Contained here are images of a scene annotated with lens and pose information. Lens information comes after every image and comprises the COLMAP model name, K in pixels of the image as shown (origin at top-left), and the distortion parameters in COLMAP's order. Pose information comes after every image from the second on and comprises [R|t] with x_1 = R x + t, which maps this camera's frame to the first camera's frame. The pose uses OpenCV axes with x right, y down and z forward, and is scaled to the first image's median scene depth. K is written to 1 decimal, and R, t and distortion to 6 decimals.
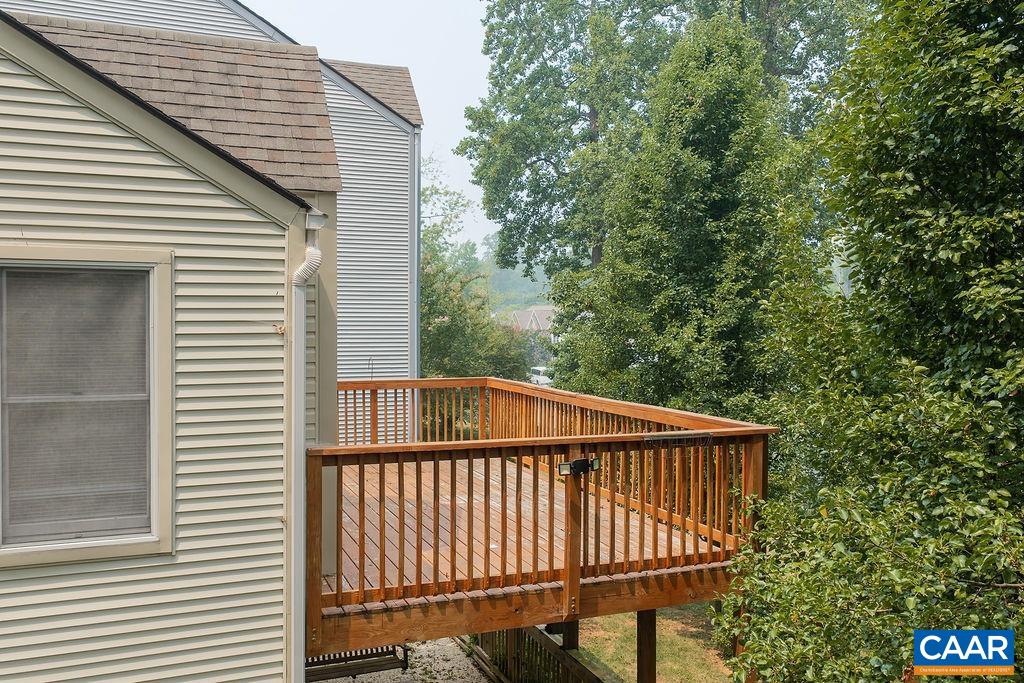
lens RADIAL K [[850.8, 0, 513.4], [0, 850.8, 338.2], [0, 0, 1]] dist [-0.001035, -0.023615]
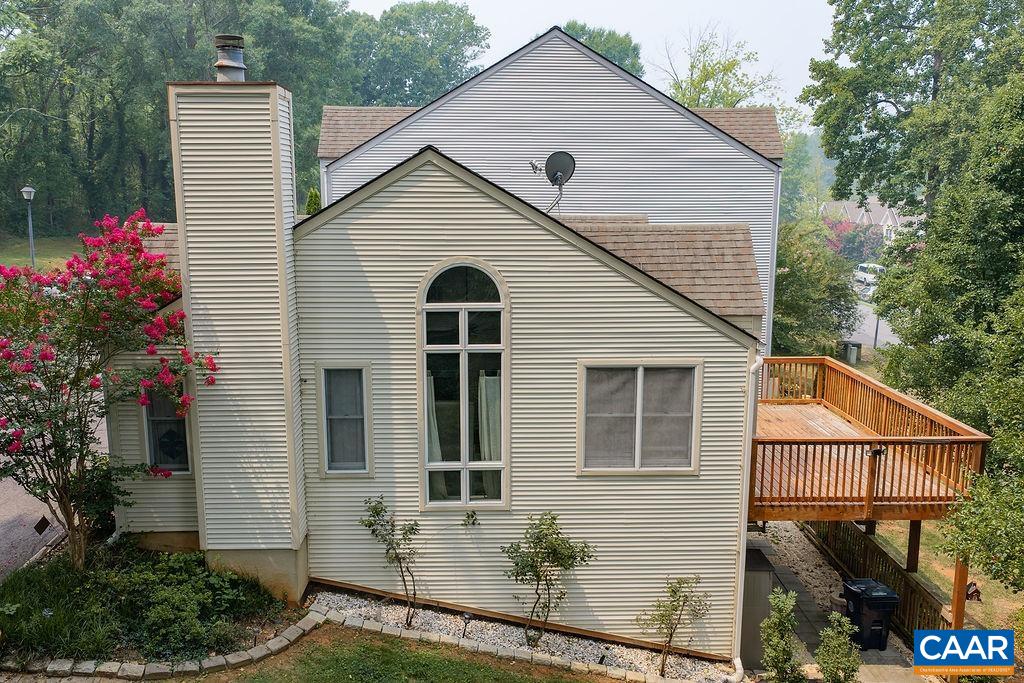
lens RADIAL K [[850.8, 0, 506.2], [0, 850.8, 340.3], [0, 0, 1]] dist [-0.001035, -0.023615]
pose [[0.931553, 0.057954, -0.358958, -0.036895], [-0.002674, 0.988282, 0.152617, -0.426694], [0.363597, -0.141211, 0.920791, -1.197716]]
